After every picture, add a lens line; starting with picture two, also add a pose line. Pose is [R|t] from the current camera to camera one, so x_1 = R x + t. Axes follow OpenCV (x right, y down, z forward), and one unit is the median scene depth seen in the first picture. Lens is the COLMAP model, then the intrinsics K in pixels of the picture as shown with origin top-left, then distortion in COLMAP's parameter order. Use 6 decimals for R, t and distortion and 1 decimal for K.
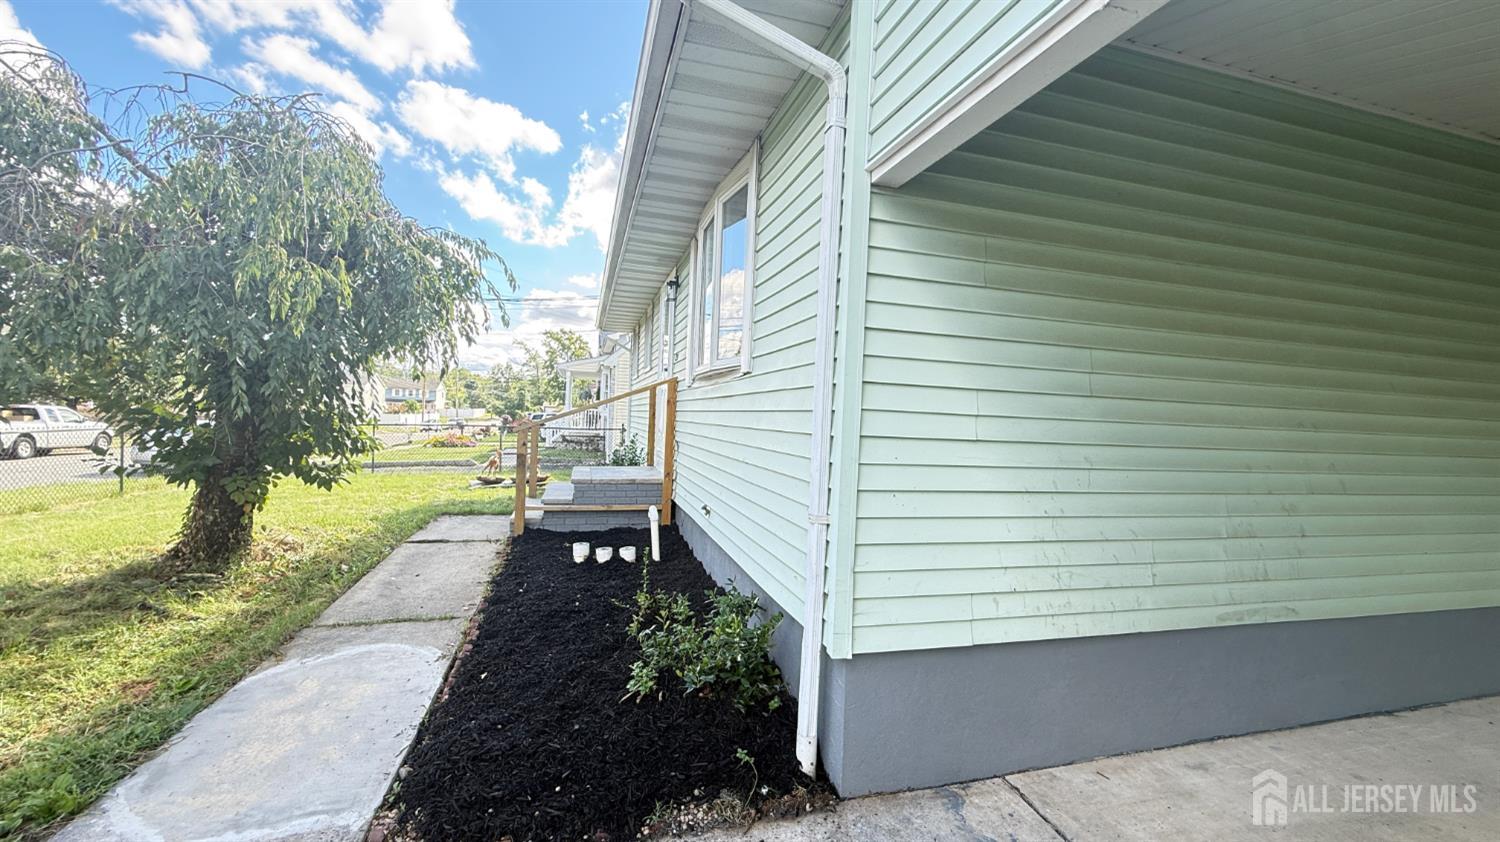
lens RADIAL K [[596.4, 0, 750.0], [0, 596.4, 421.0], [0, 0, 1]] dist [-0.000074, -0.000170]
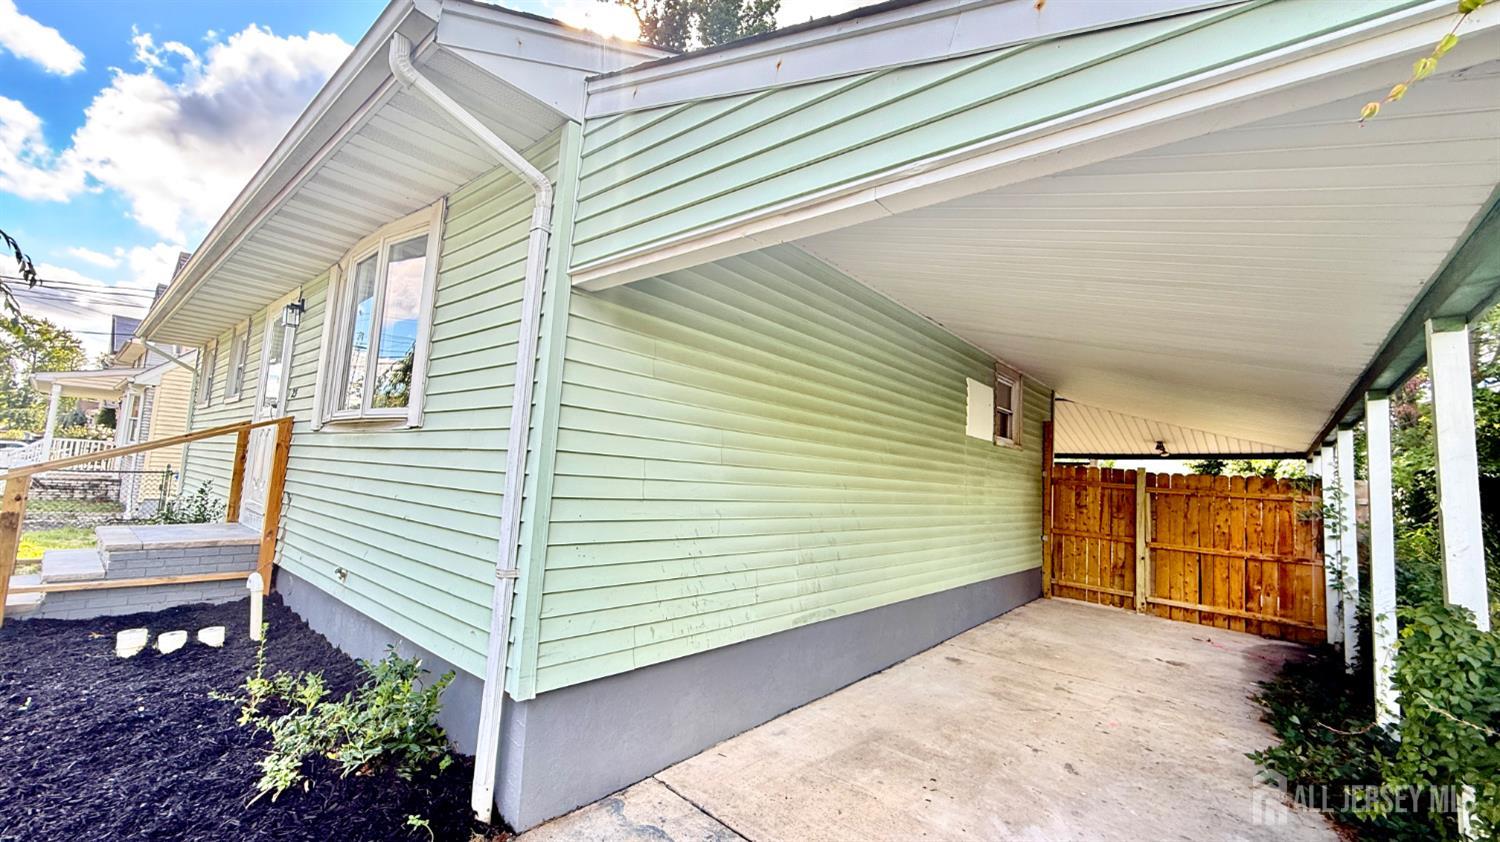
lens RADIAL K [[596.4, 0, 750.0], [0, 596.4, 421.0], [0, 0, 1]] dist [-0.000074, -0.000170]
pose [[0.828581, 0.063098, 0.556303, -0.122680], [-0.022505, 0.996579, -0.079516, -0.032334], [-0.559417, 0.053366, 0.827166, -0.145418]]
